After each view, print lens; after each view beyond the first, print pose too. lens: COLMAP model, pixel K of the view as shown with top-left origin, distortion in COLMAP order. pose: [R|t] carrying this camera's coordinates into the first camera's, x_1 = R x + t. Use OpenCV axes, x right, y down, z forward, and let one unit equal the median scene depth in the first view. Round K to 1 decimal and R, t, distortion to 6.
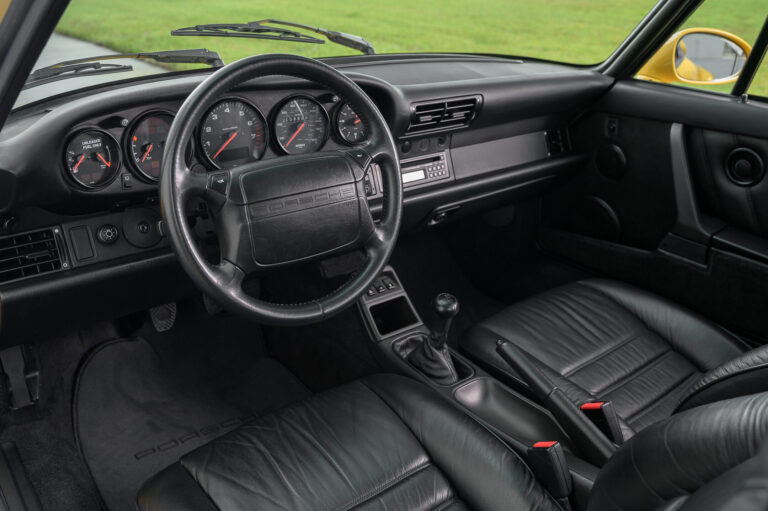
lens RADIAL K [[682.3, 0, 386.4], [0, 682.3, 254.6], [0, 0, 1]] dist [-0.012413, 0.001451]
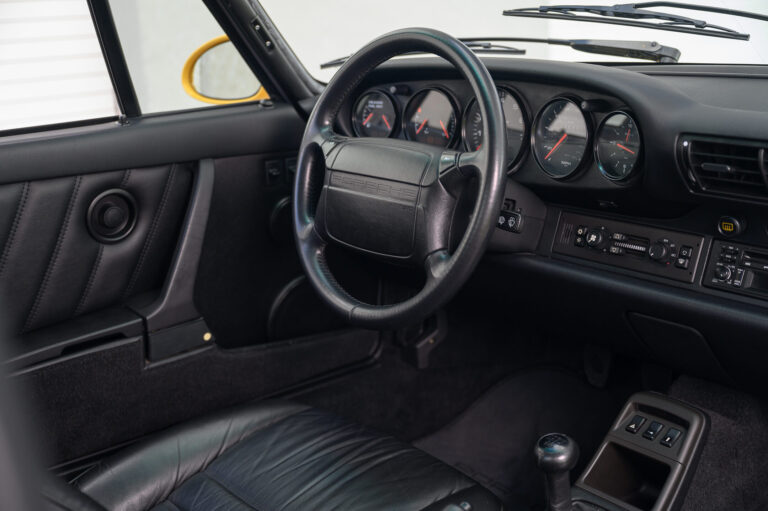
lens RADIAL K [[942.1, 0, 384.1], [0, 942.1, 257.6], [0, 0, 1]] dist [0.020513, 0.000000]
pose [[0.000989, 0.237078, -0.971490, 0.863814], [-0.362505, 0.905496, 0.220604, -0.213832], [0.931981, 0.351952, 0.086838, 0.734612]]
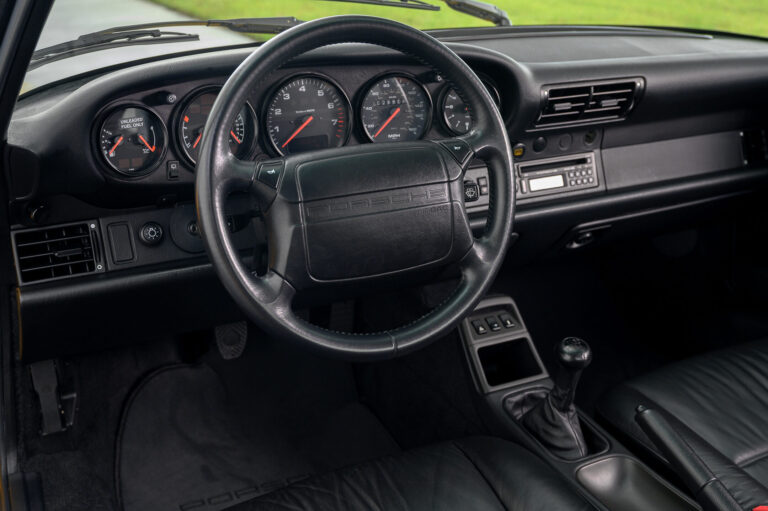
lens RADIAL K [[842.7, 0, 384.6], [0, 842.7, 255.1], [0, 0, 1]] dist [-0.009426, 0.000000]
pose [[0.976455, 0.055476, -0.208465, 0.071732], [-0.063417, 0.997487, -0.031602, 0.009239], [0.206188, 0.044078, 0.977519, 0.045953]]
